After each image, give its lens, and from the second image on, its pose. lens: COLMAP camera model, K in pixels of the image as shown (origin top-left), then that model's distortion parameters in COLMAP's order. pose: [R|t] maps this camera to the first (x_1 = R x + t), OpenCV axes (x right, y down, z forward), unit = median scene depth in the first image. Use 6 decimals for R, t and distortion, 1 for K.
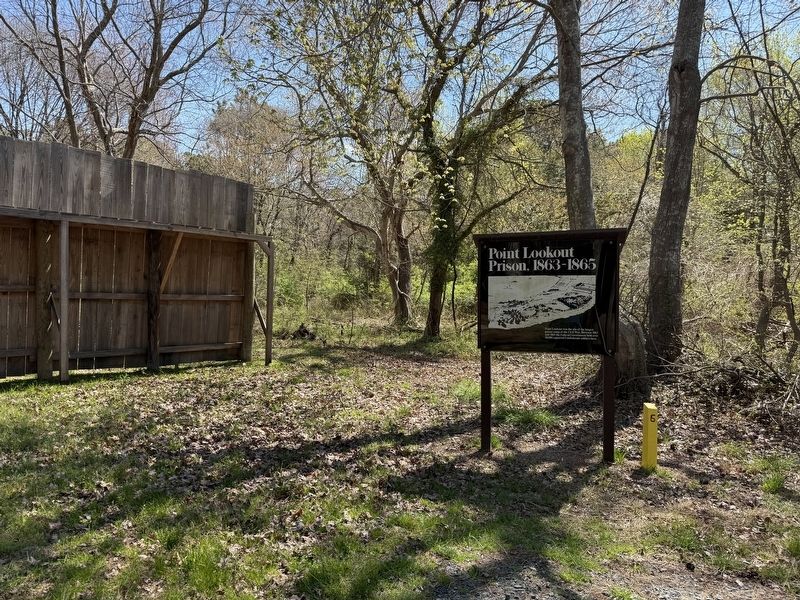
lens RADIAL K [[566.9, 0, 383.6], [0, 566.9, 310.1], [0, 0, 1]] dist [0.069647, -0.119749]
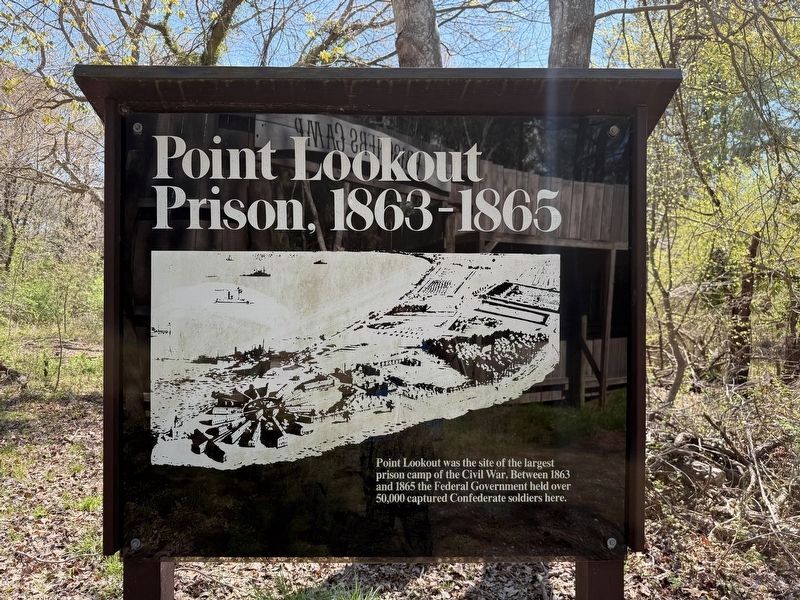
lens RADIAL K [[566.9, 0, 383.6], [0, 566.9, 310.1], [0, 0, 1]] dist [0.069647, -0.119749]
pose [[0.952070, 0.003828, 0.305856, 0.208169], [0.004452, 0.999642, -0.026371, -0.027842], [-0.305848, 0.026469, 0.951712, 0.754971]]
